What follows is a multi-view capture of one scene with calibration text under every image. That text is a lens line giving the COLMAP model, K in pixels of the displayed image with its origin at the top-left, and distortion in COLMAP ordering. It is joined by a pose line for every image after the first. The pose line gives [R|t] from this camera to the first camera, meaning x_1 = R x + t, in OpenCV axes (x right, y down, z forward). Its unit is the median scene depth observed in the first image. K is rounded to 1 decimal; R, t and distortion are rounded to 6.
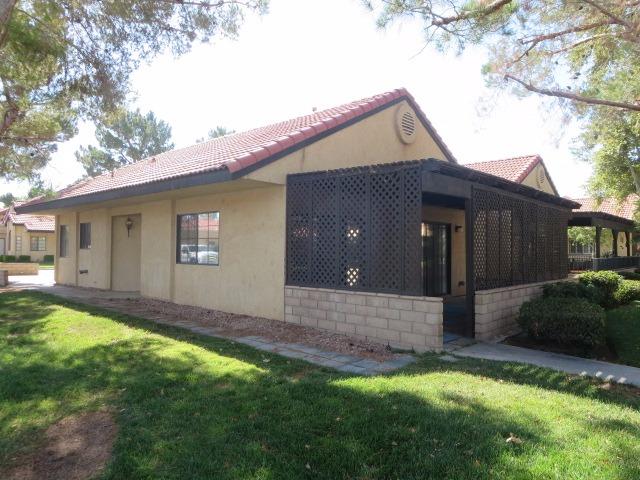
lens RADIAL K [[454.4, 0, 320.0], [0, 454.4, 240.0], [0, 0, 1]] dist [-0.019201, -0.000491]
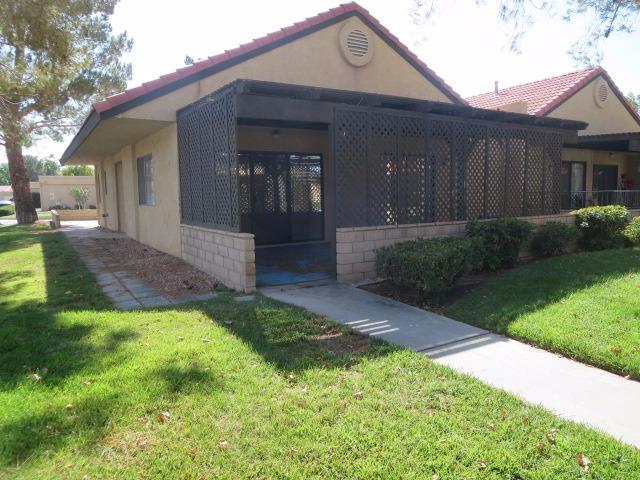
lens RADIAL K [[457.1, 0, 320.0], [0, 457.1, 240.0], [0, 0, 1]] dist [-0.022158, -0.000486]
pose [[0.966594, 0.001859, -0.256306, 0.475568], [0.029281, 0.992626, 0.117627, 0.025416], [0.254635, -0.121202, 0.959412, 0.108156]]
